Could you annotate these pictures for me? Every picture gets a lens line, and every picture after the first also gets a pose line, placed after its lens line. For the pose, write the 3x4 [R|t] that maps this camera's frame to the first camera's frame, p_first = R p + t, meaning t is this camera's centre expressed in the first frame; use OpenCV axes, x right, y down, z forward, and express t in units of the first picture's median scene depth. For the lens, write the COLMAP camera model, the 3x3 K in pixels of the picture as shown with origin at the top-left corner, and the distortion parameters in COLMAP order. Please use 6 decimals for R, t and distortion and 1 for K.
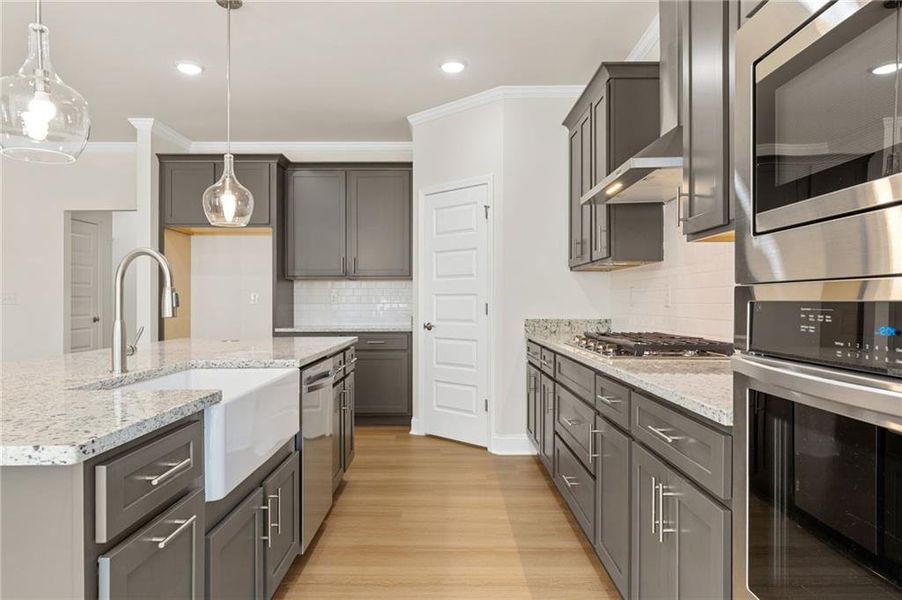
lens RADIAL K [[356.9, 0, 451.0], [0, 356.9, 300.0], [0, 0, 1]] dist [-0.009332, 0.000045]
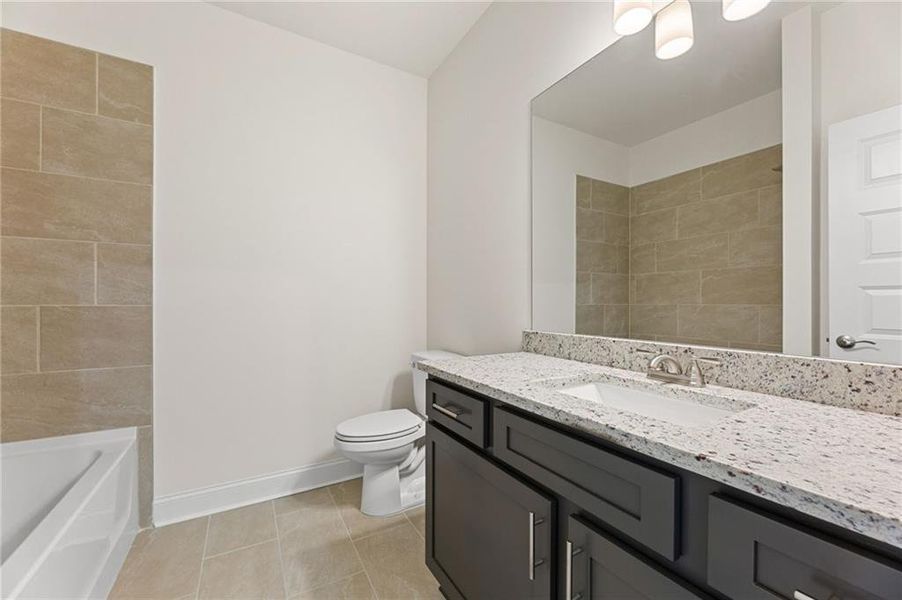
lens RADIAL K [[356.9, 0, 451.0], [0, 356.9, 300.0], [0, 0, 1]] dist [-0.009332, 0.000045]
pose [[0.866913, -0.002237, 0.498455, -0.008279], [0.001652, 0.999997, 0.001614, -0.000802], [-0.498457, -0.000575, 0.866914, 0.546718]]
